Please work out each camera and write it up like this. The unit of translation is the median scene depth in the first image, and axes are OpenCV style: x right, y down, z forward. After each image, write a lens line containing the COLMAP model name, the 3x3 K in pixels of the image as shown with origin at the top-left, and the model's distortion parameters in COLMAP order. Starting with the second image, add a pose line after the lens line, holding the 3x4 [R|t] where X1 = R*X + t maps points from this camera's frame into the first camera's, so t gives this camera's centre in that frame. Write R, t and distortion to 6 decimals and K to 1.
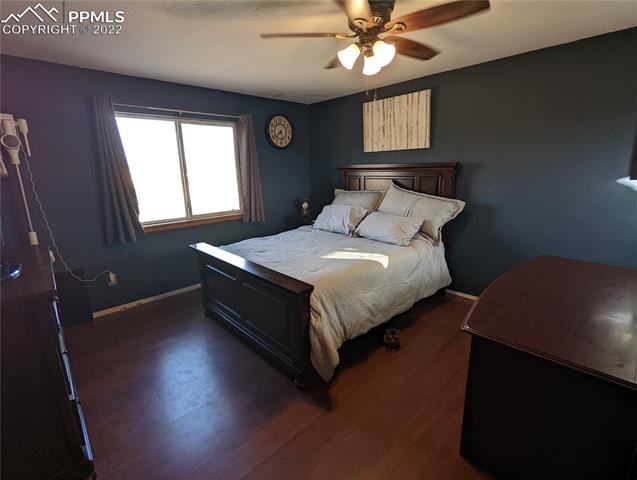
lens RADIAL K [[307.1, 0, 320.1], [0, 307.1, 238.3], [0, 0, 1]] dist [-0.000860, 0.000274]
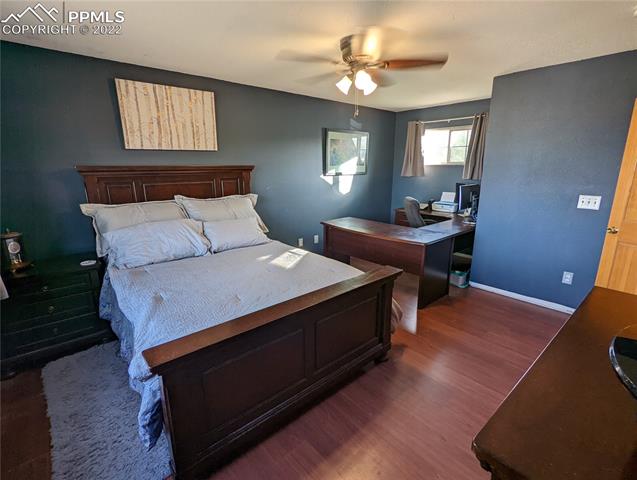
lens RADIAL K [[307.1, 0, 318.0], [0, 307.1, 236.7], [0, 0, 1]] dist [-0.000860, 0.000274]
pose [[0.061148, -0.211470, 0.975470, -0.648773], [0.224185, 0.955238, 0.193030, -0.139314], [-0.972626, 0.206882, 0.105820, 0.606382]]
